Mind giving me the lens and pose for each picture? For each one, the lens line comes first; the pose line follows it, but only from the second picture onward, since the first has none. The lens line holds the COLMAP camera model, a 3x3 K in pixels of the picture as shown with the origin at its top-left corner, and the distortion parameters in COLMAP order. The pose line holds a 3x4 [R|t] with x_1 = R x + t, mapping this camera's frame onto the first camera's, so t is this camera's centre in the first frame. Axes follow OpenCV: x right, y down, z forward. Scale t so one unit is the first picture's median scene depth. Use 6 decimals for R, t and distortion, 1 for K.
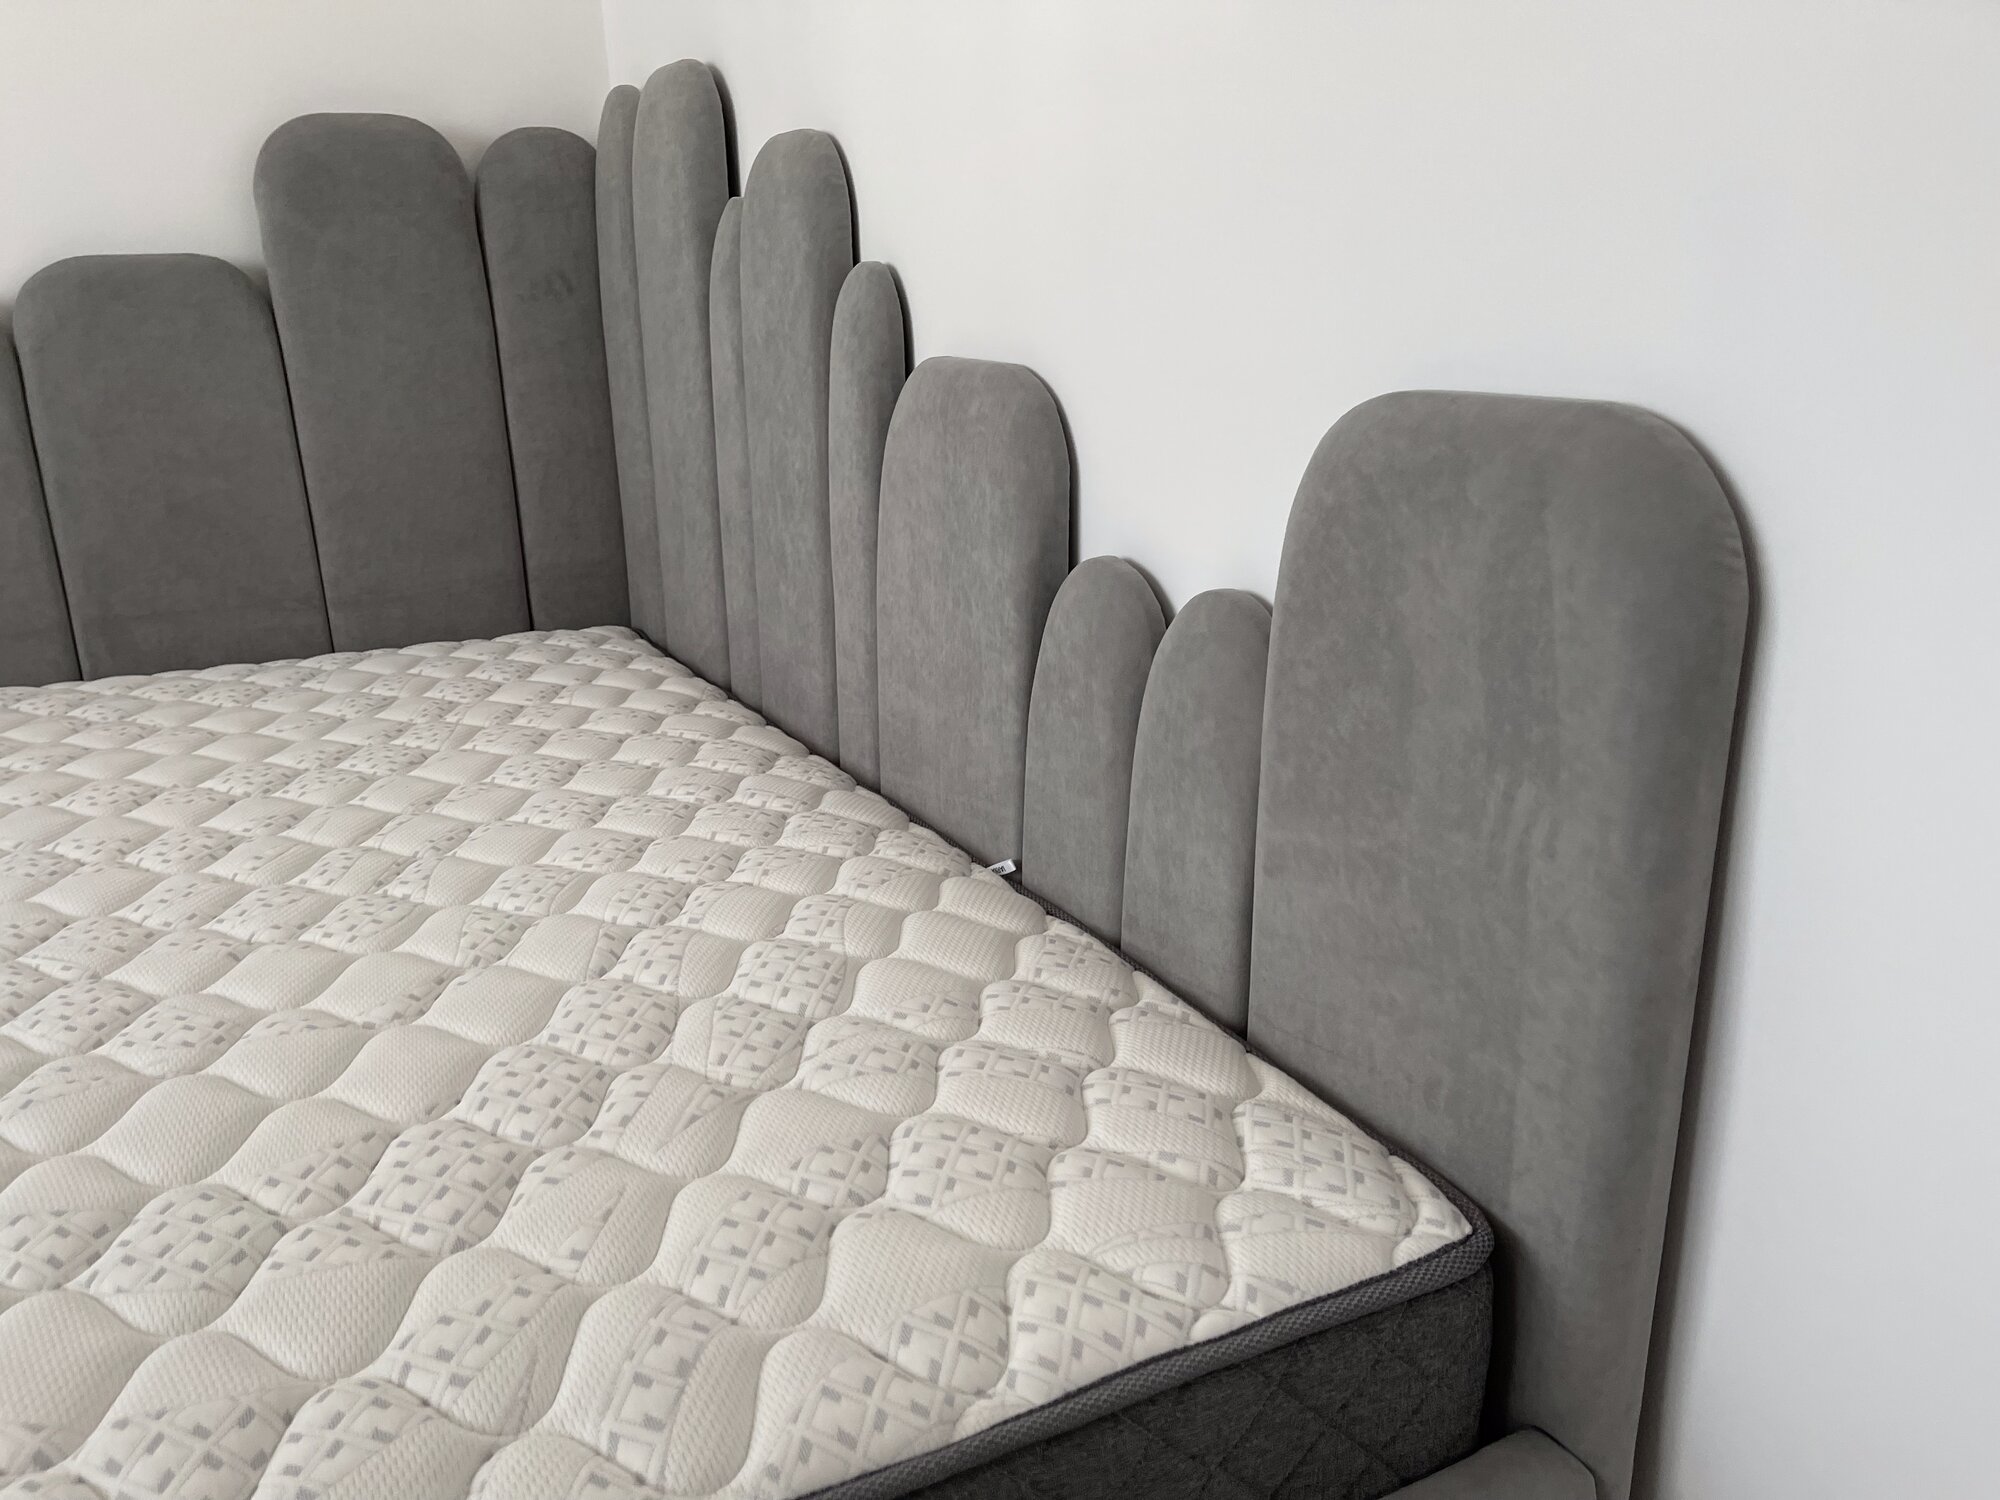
lens RADIAL K [[1504.4, 0, 991.9], [0, 1504.4, 765.7], [0, 0, 1]] dist [0.074209, -0.103872]
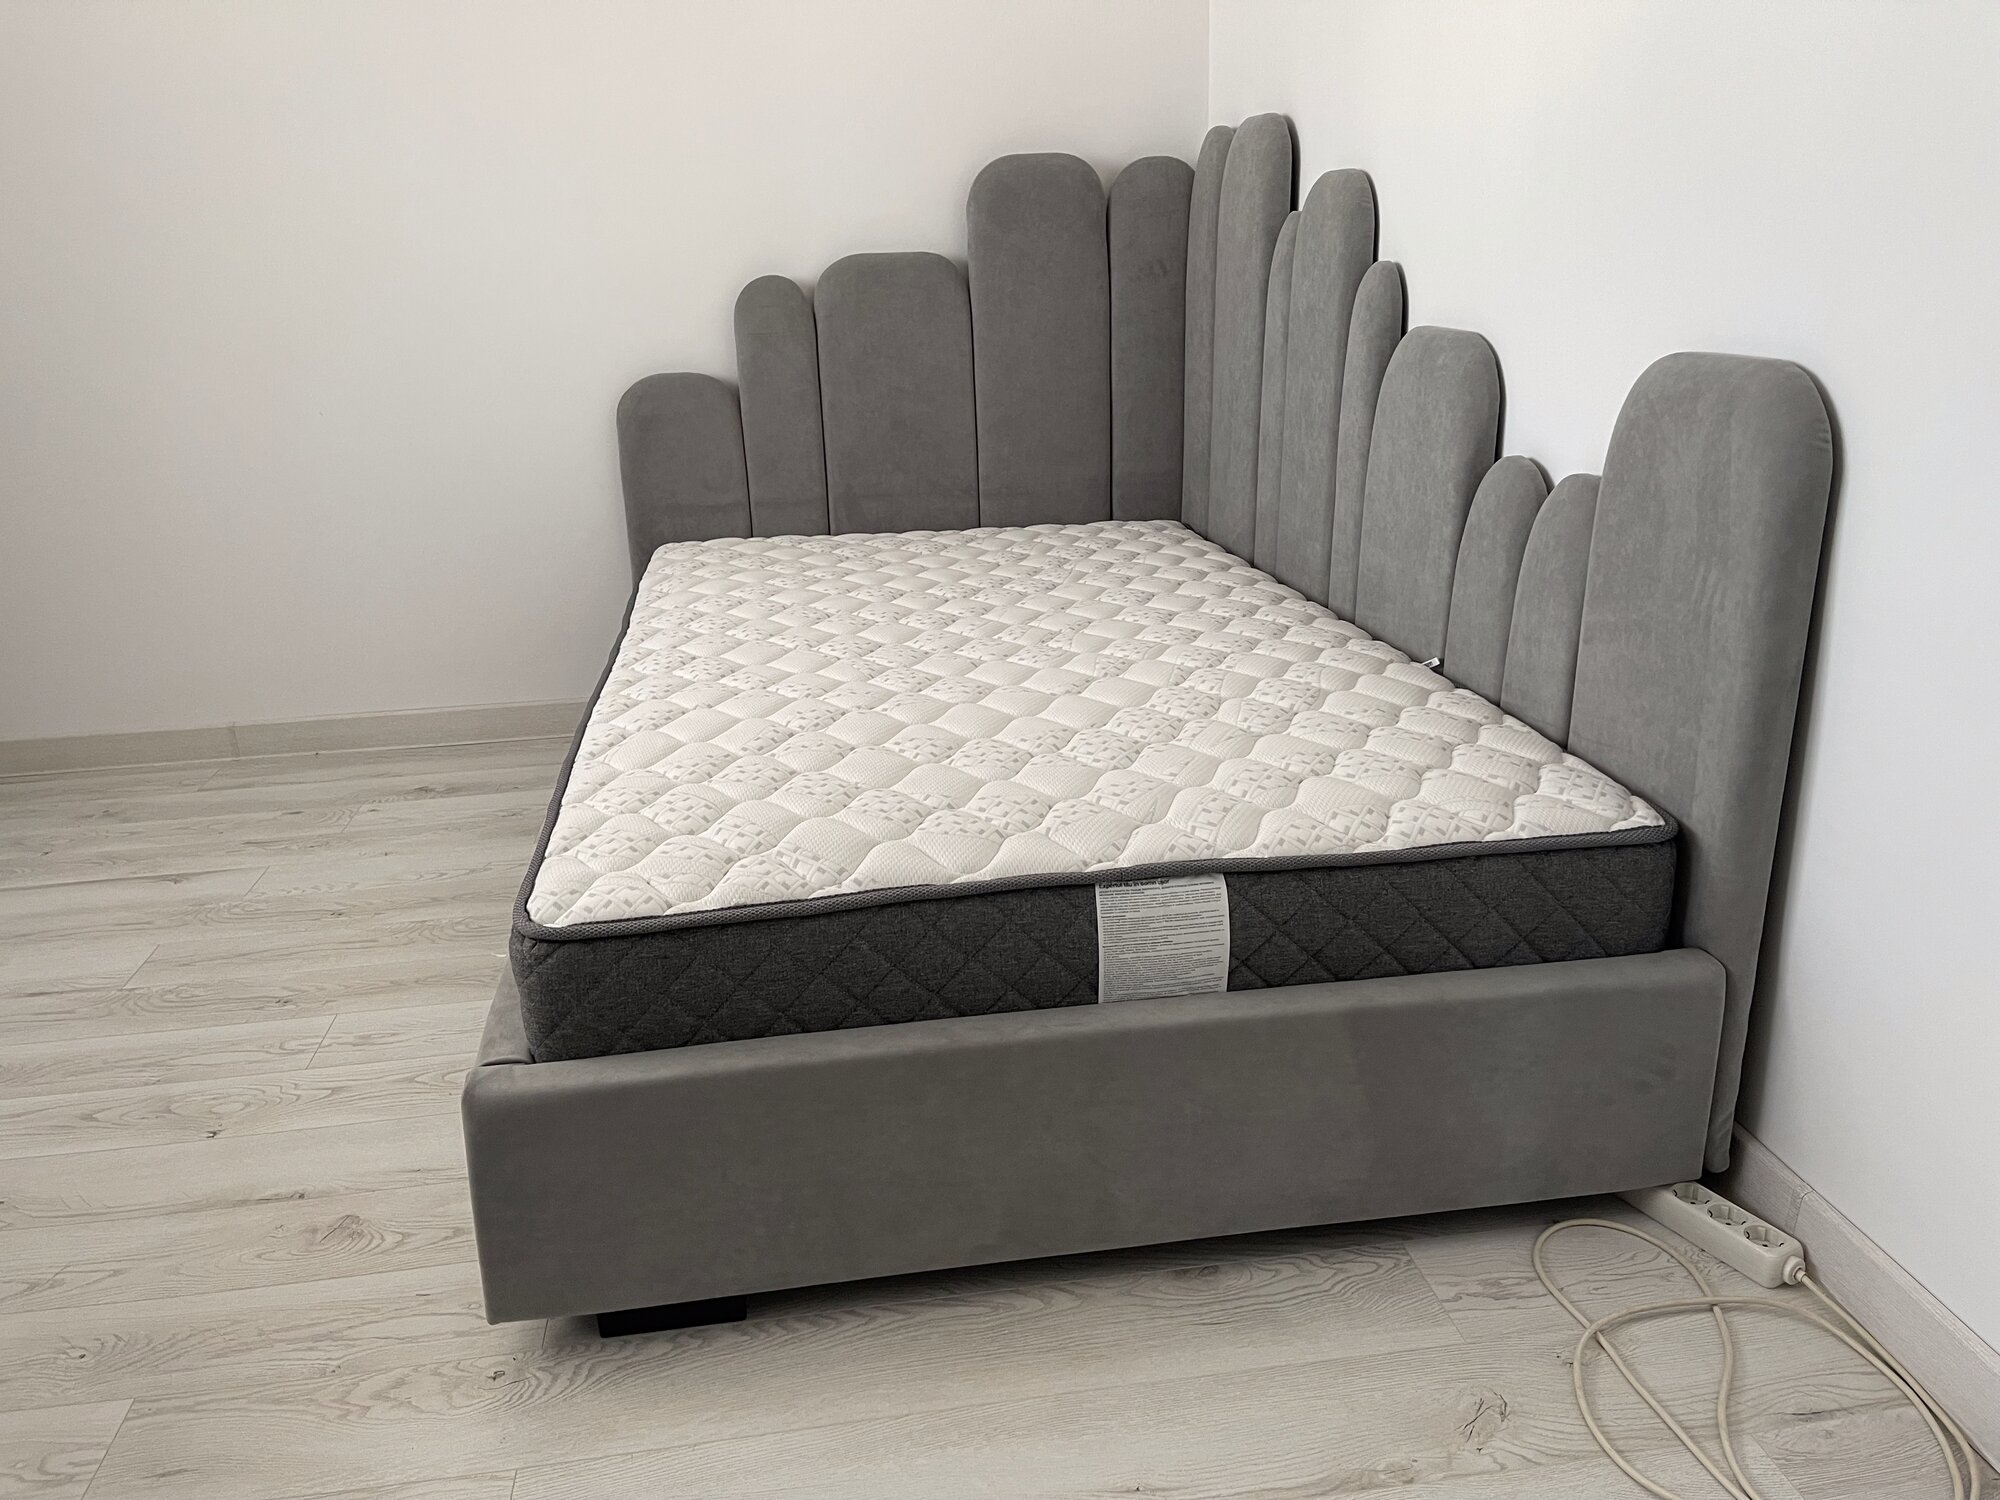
lens RADIAL K [[1509.5, 0, 986.8], [0, 1509.5, 734.9], [0, 0, 1]] dist [0.077118, -0.109980]
pose [[0.943972, 0.093329, -0.316555, 0.077431], [-0.090609, 0.995613, 0.023336, 0.147380], [0.317344, 0.006654, 0.948287, -0.607926]]
